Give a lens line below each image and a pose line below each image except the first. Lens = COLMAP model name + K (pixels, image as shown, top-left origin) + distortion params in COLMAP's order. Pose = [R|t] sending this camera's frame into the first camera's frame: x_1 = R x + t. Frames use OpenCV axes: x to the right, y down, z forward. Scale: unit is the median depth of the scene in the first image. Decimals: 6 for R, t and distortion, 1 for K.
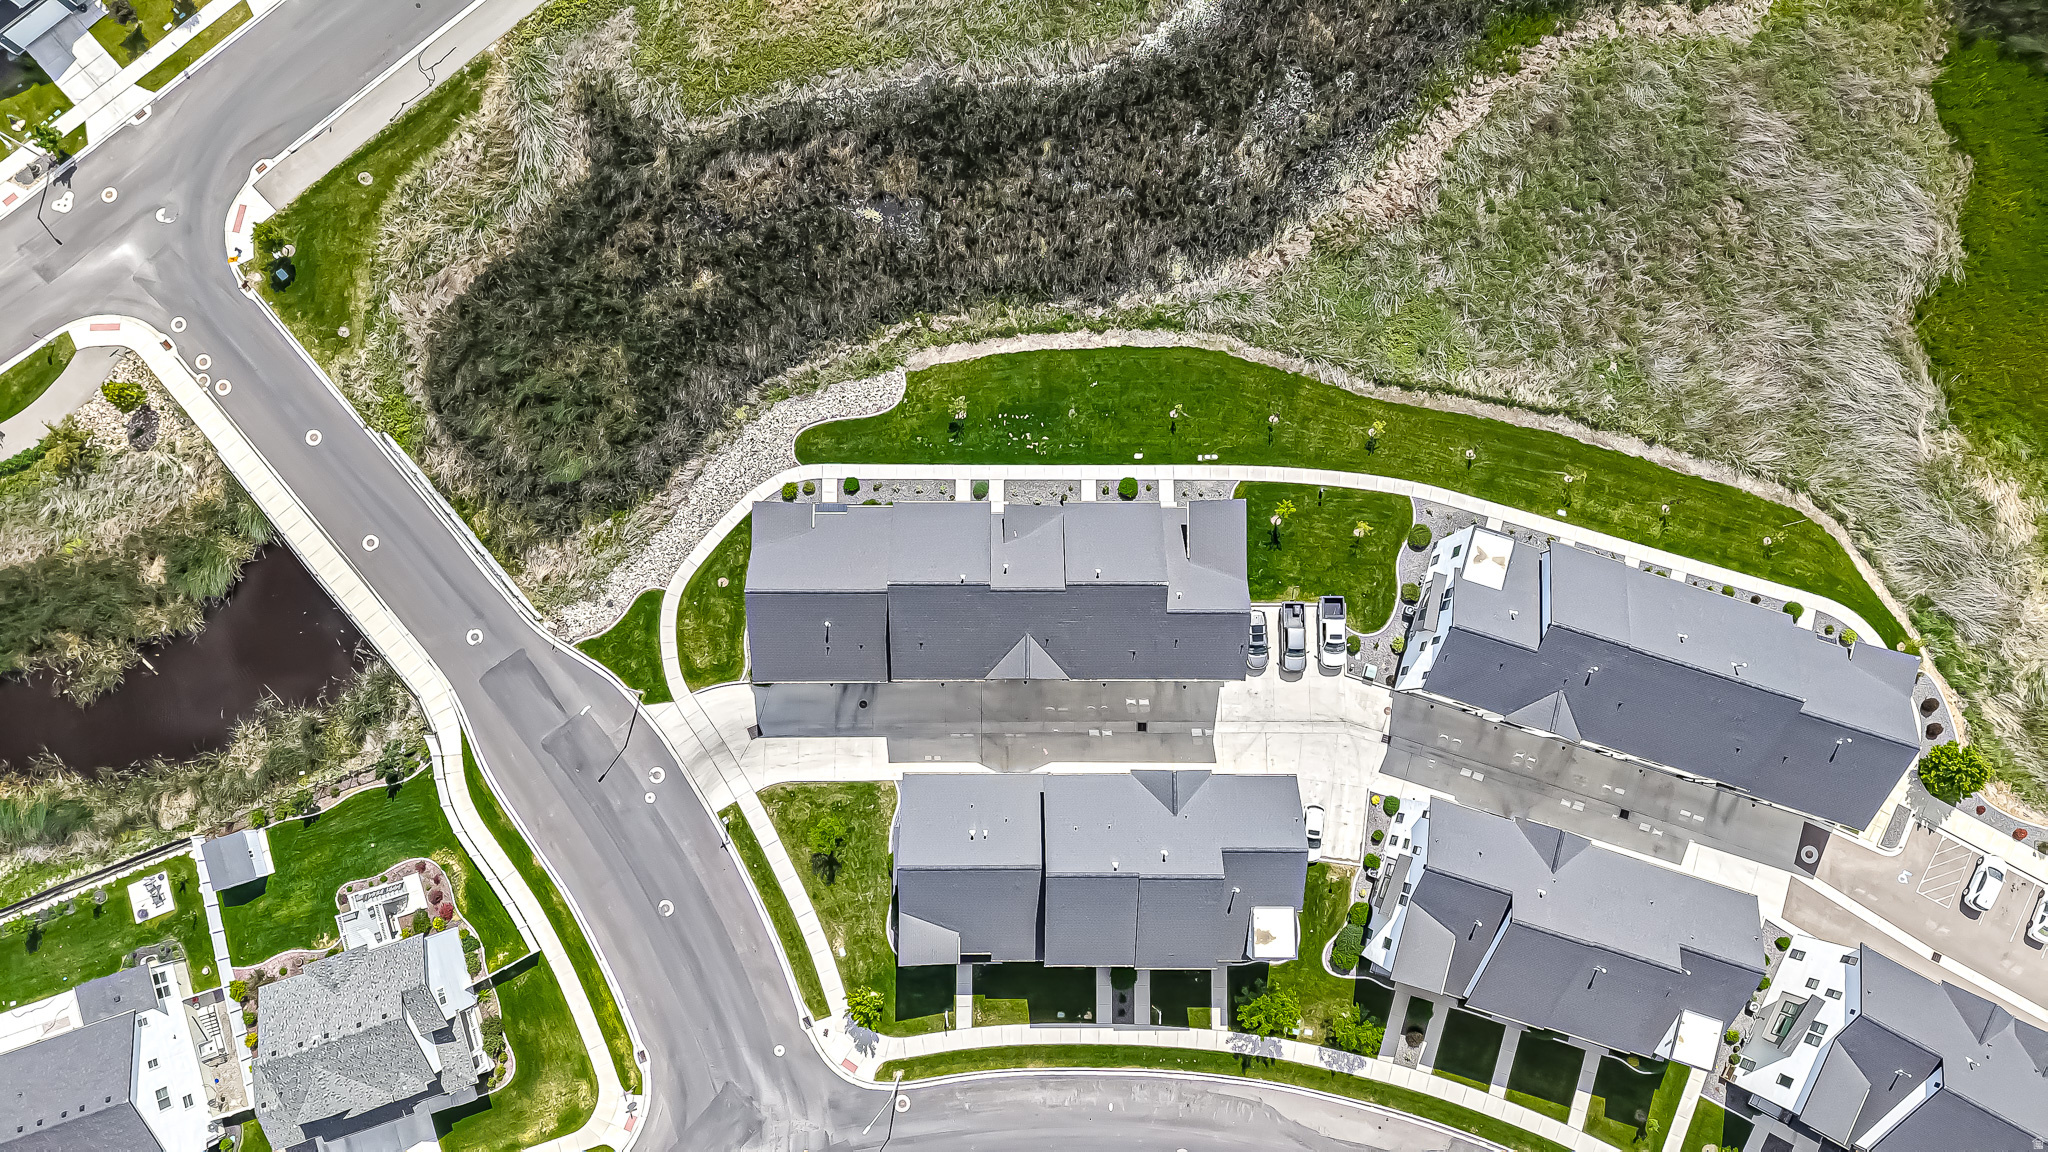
lens RADIAL K [[1370.4, 0, 1024.1], [0, 1370.4, 578.0], [0, 0, 1]] dist [0.035971, -0.041718]
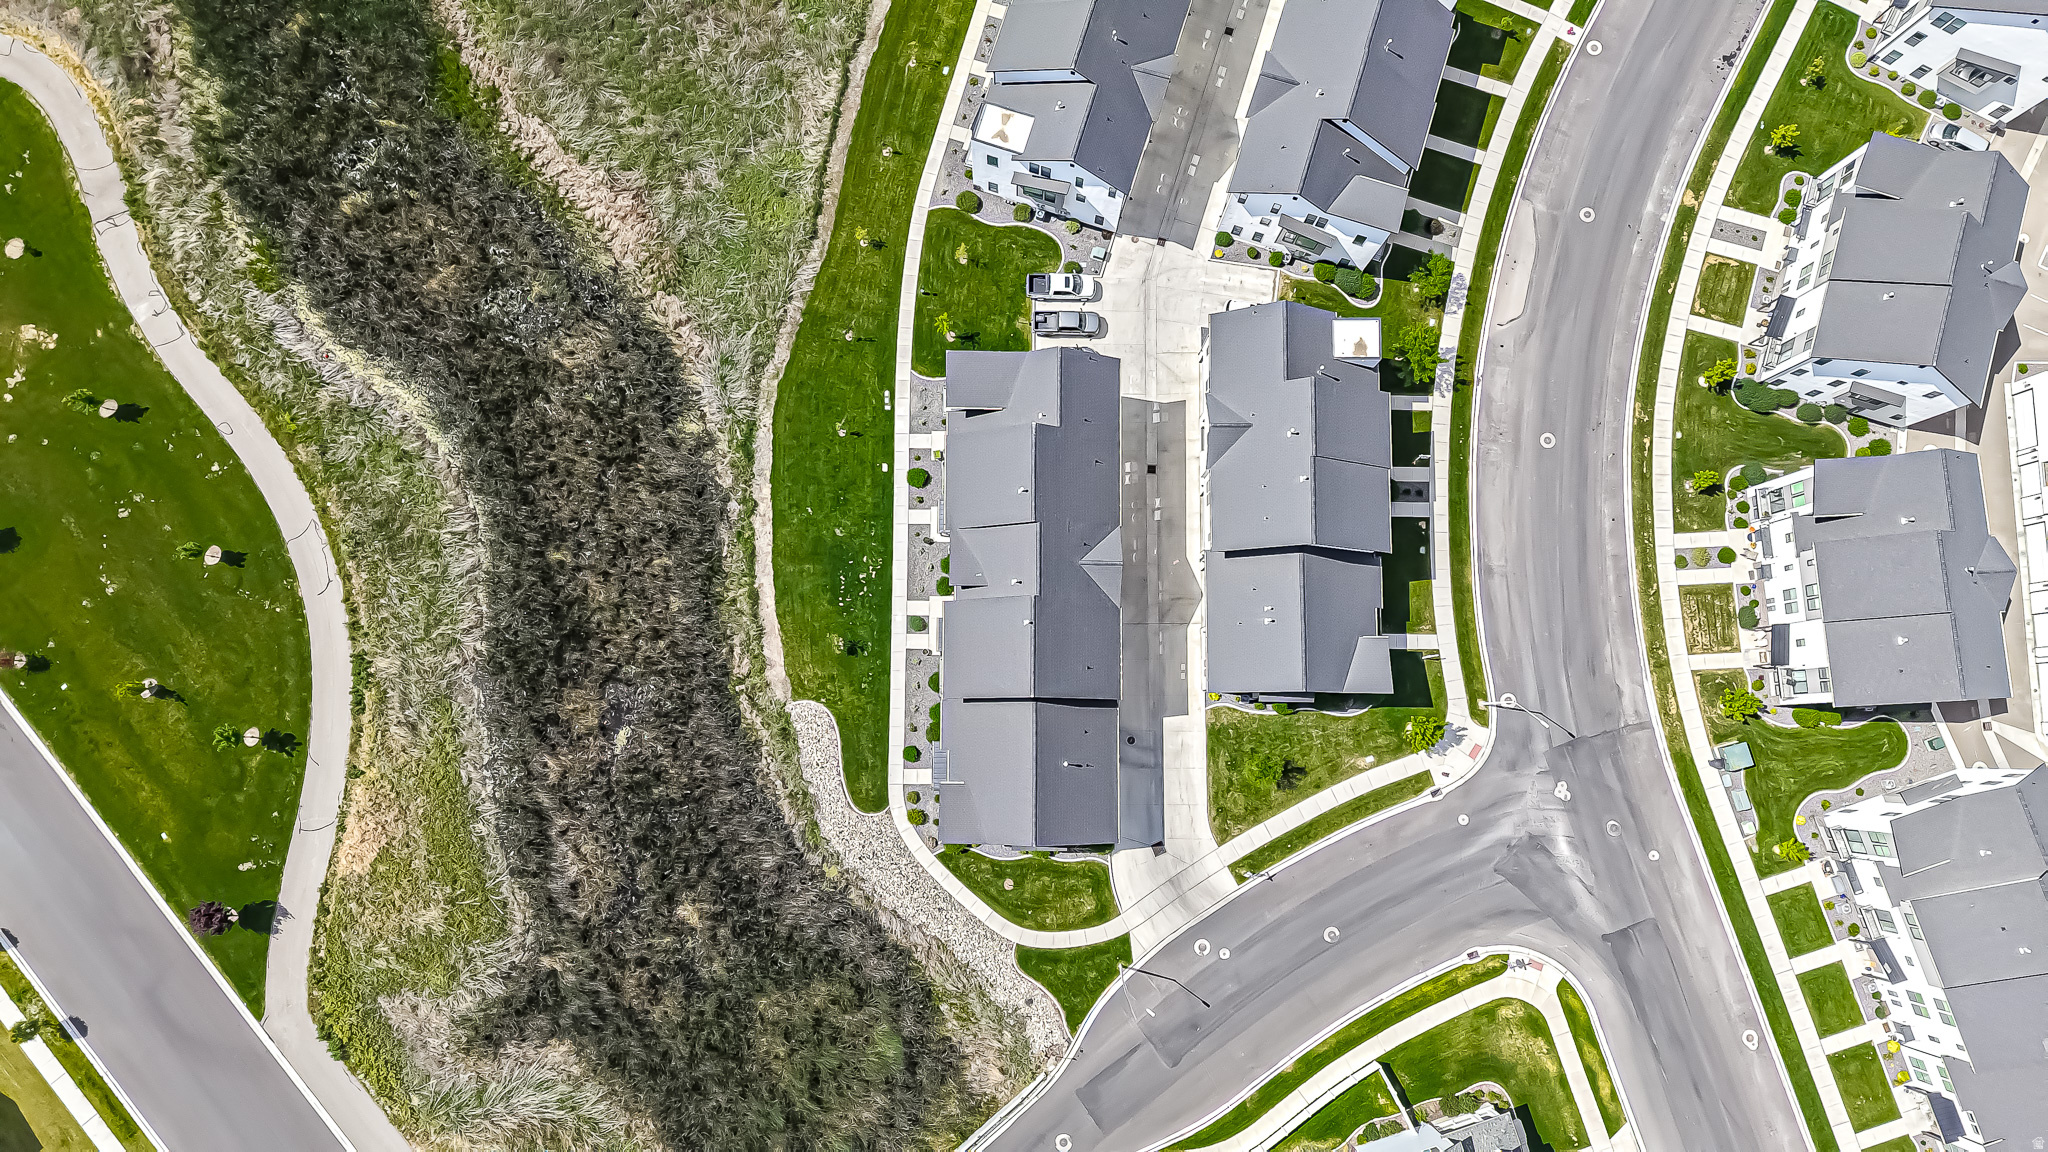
lens RADIAL K [[1370.4, 0, 1022.8], [0, 1370.4, 577.0], [0, 0, 1]] dist [0.035971, -0.041718]
pose [[0.006562, -0.994099, 0.108280, -0.105348], [0.991569, 0.020482, 0.127952, -0.116114], [-0.129414, 0.106528, 0.985852, 0.002649]]
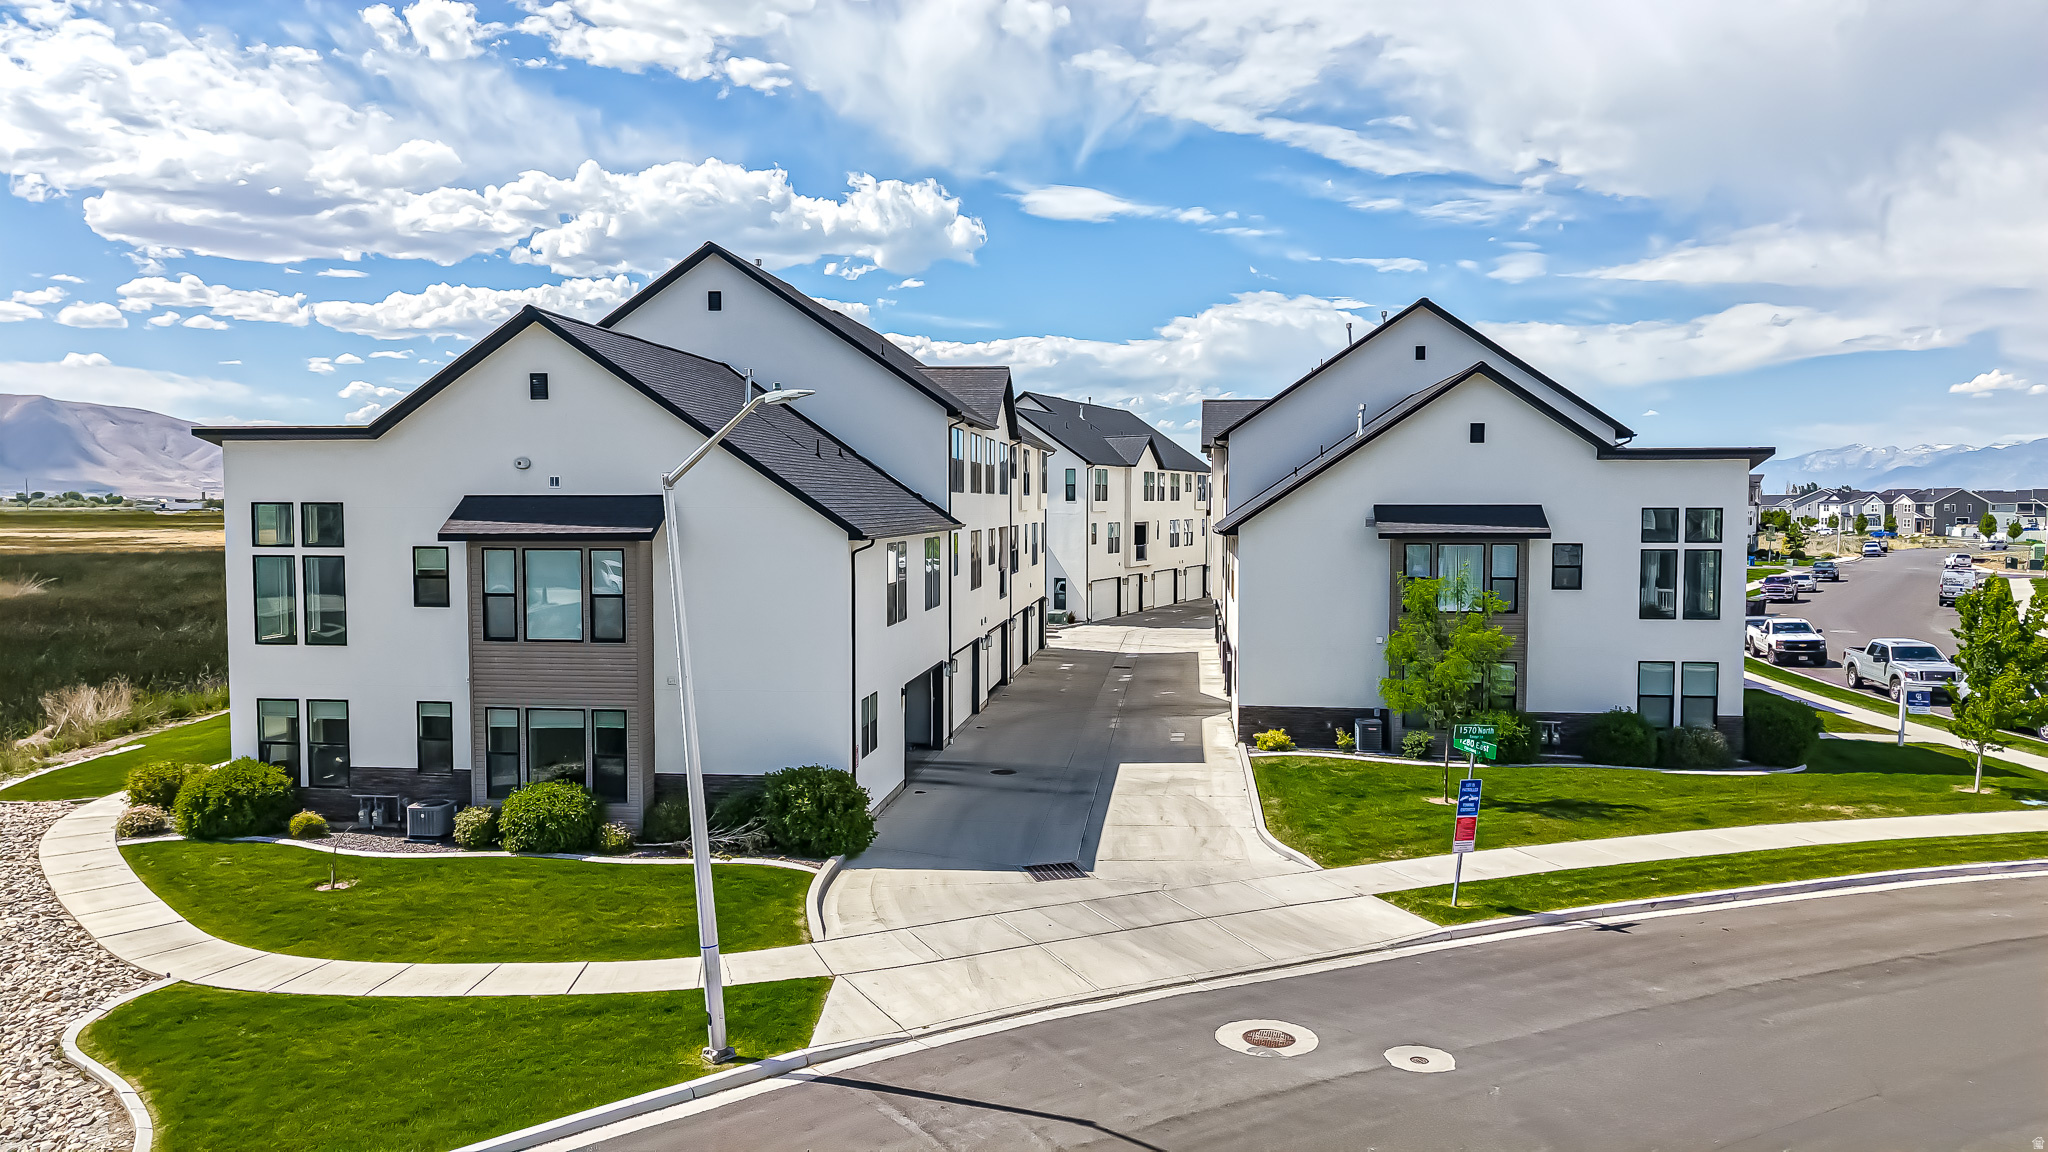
lens RADIAL K [[1370.4, 0, 1024.9], [0, 1370.4, 581.0], [0, 0, 1]] dist [0.035971, -0.041718]
pose [[0.121810, -0.071204, 0.989996, -0.408166], [0.986075, 0.122458, -0.112520, 0.124086], [-0.113221, 0.989916, 0.085129, 0.912738]]
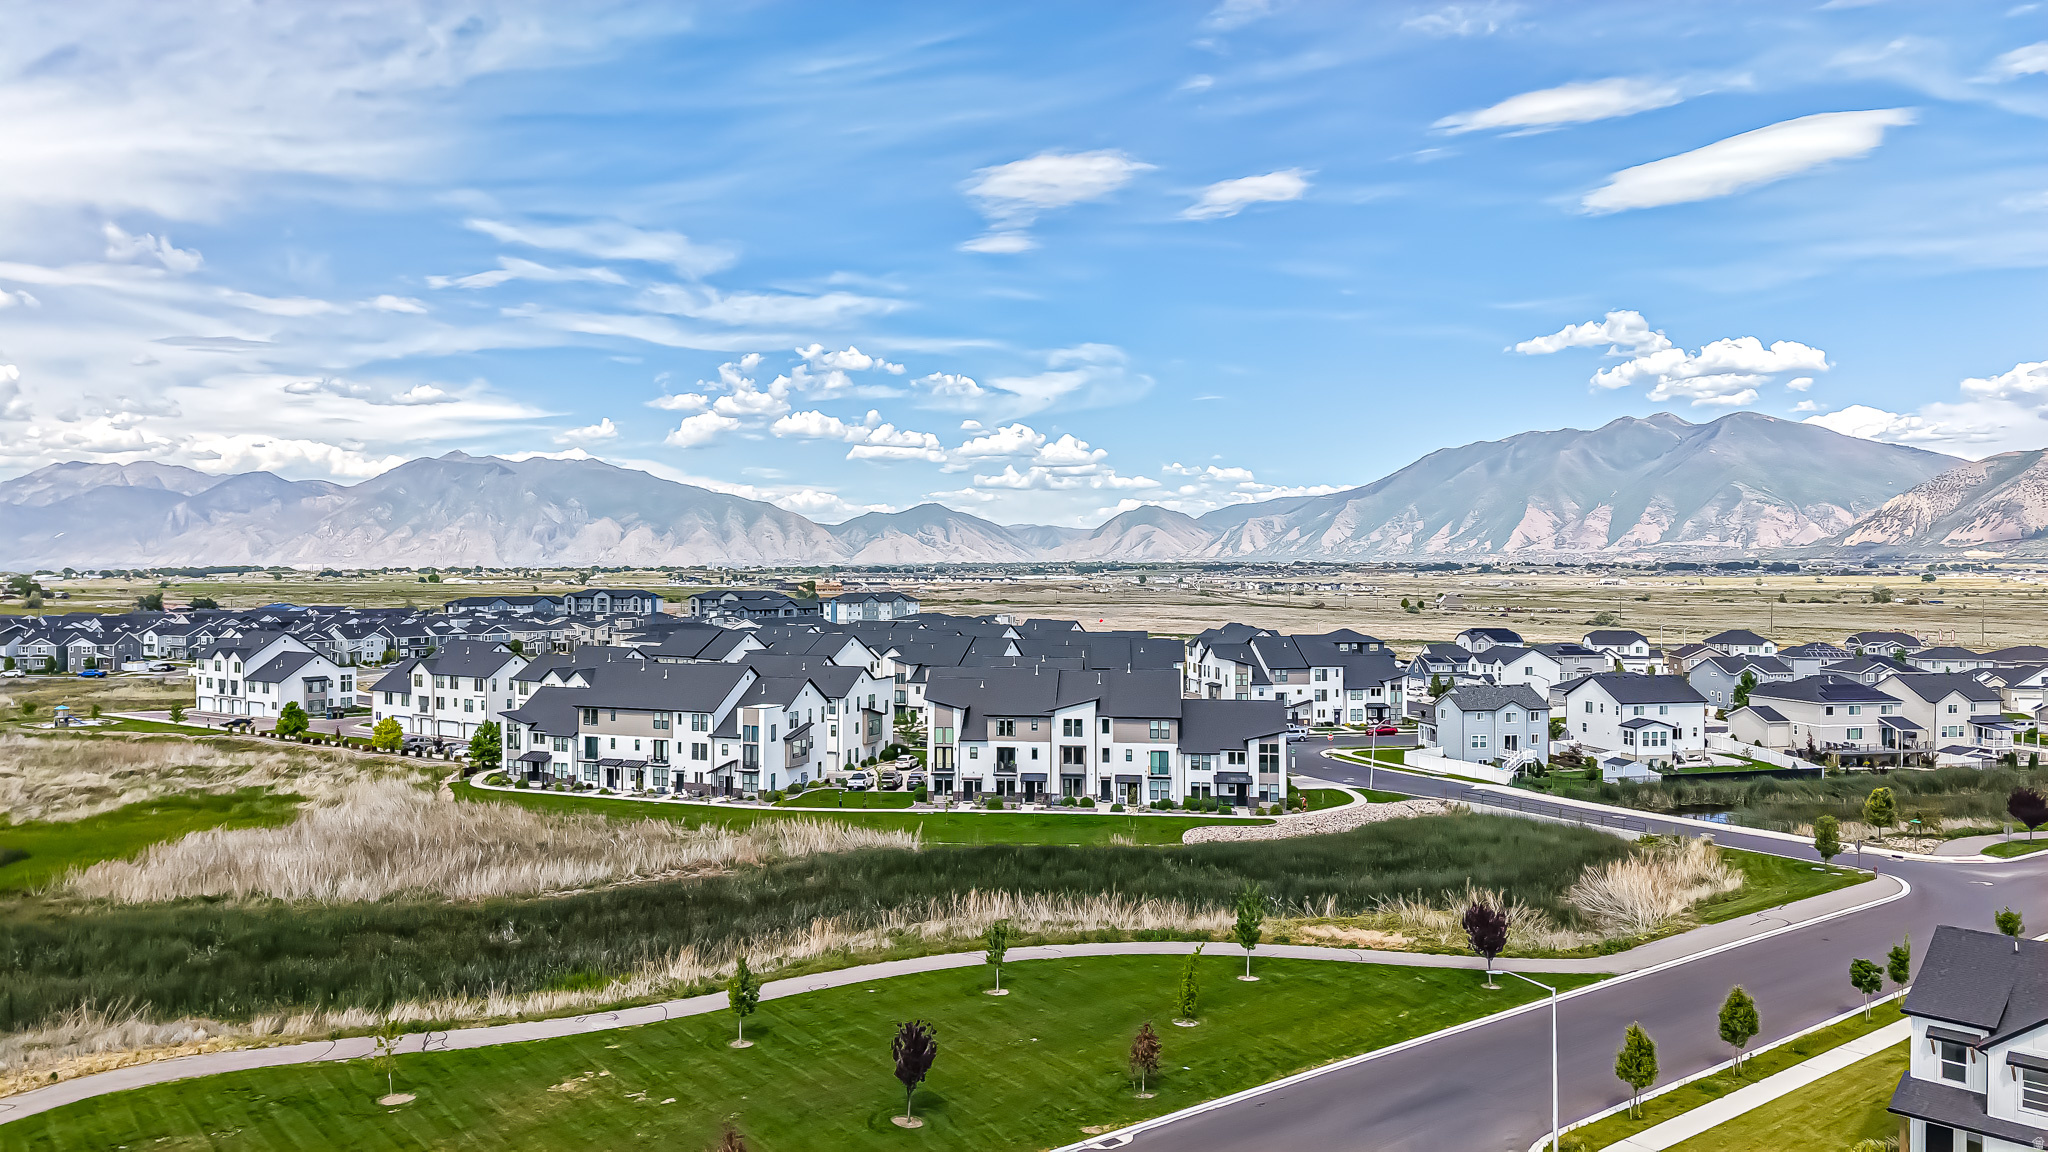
lens RADIAL K [[1370.4, 0, 1022.0], [0, 1370.4, 559.7], [0, 0, 1]] dist [0.035971, -0.041718]
pose [[-0.994932, -0.014590, 0.099486, -0.065569], [0.096972, 0.122362, 0.987737, -1.296472], [-0.026584, 0.992378, -0.120327, 0.926258]]
